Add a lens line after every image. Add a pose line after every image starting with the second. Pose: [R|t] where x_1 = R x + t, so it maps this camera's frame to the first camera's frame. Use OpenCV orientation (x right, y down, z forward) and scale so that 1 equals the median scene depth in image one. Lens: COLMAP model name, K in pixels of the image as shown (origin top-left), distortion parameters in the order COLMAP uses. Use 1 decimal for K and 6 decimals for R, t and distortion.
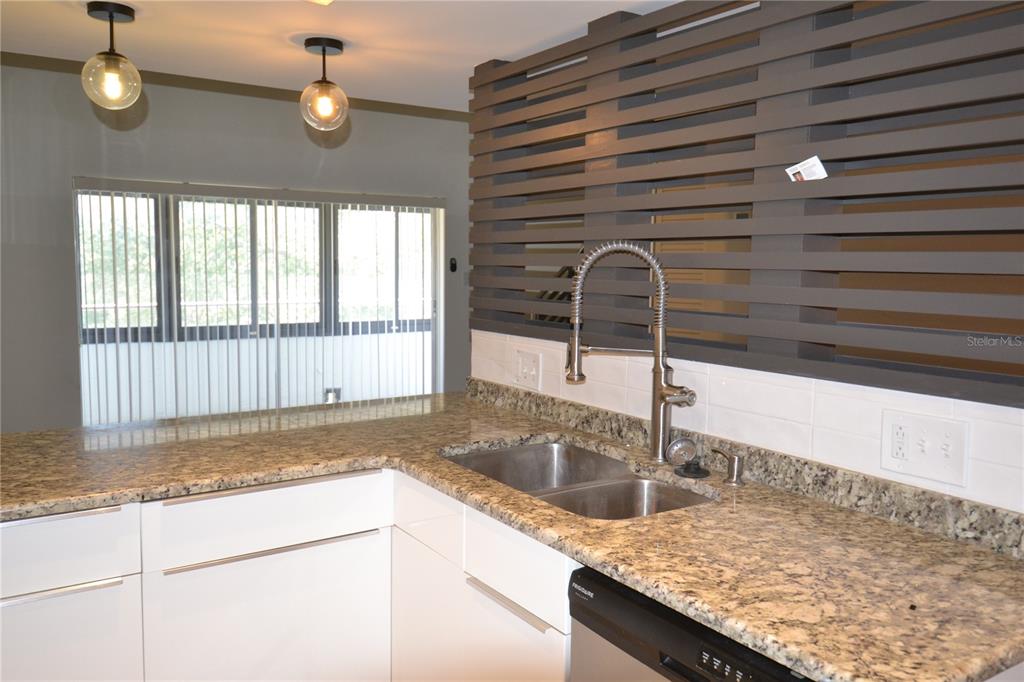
lens RADIAL K [[825.2, 0, 510.9], [0, 825.2, 337.9], [0, 0, 1]] dist [0.062845, -0.072544]
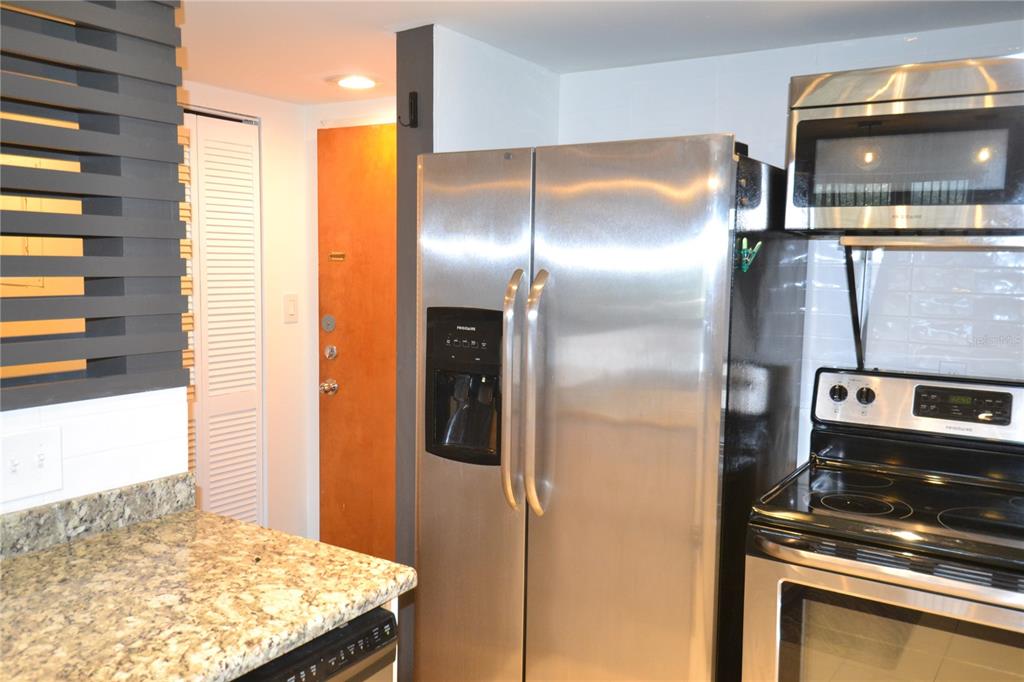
lens RADIAL K [[825.2, 0, 510.9], [0, 825.2, 337.9], [0, 0, 1]] dist [0.062845, -0.072544]
pose [[-0.402680, -0.105427, 0.909249, -0.602921], [0.064155, 0.987651, 0.142930, -0.116859], [-0.913090, 0.115888, -0.390944, 0.923319]]
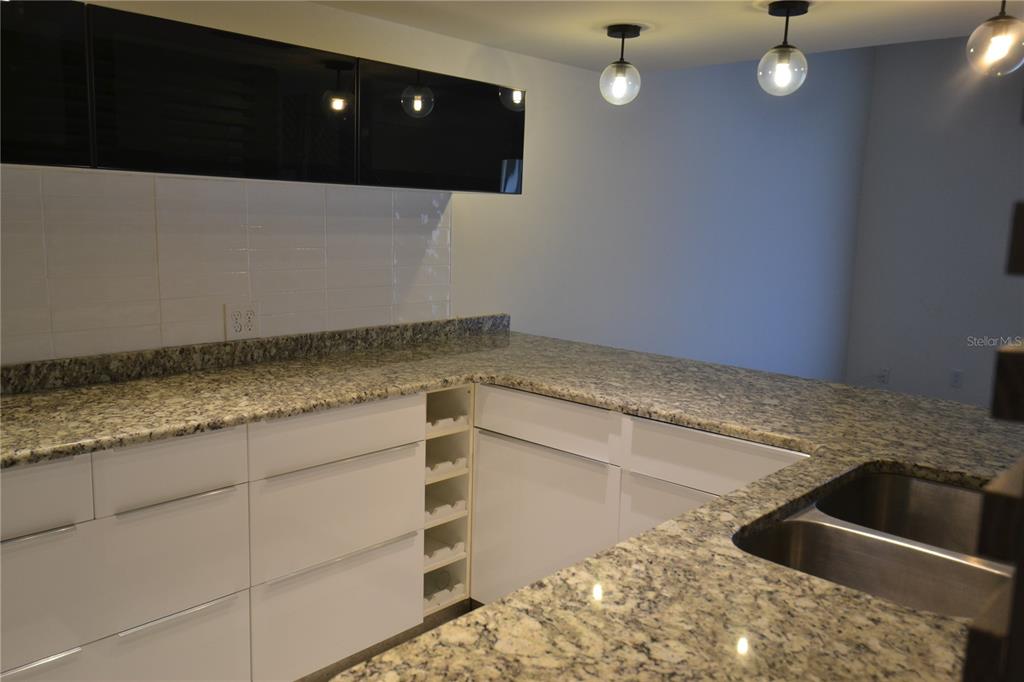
lens RADIAL K [[825.2, 0, 510.9], [0, 825.2, 337.9], [0, 0, 1]] dist [0.062845, -0.072544]
pose [[0.231960, 0.138691, -0.962787, 0.917903], [-0.116179, 0.986648, 0.114138, -0.055974], [0.965762, 0.085380, 0.244976, 0.629171]]
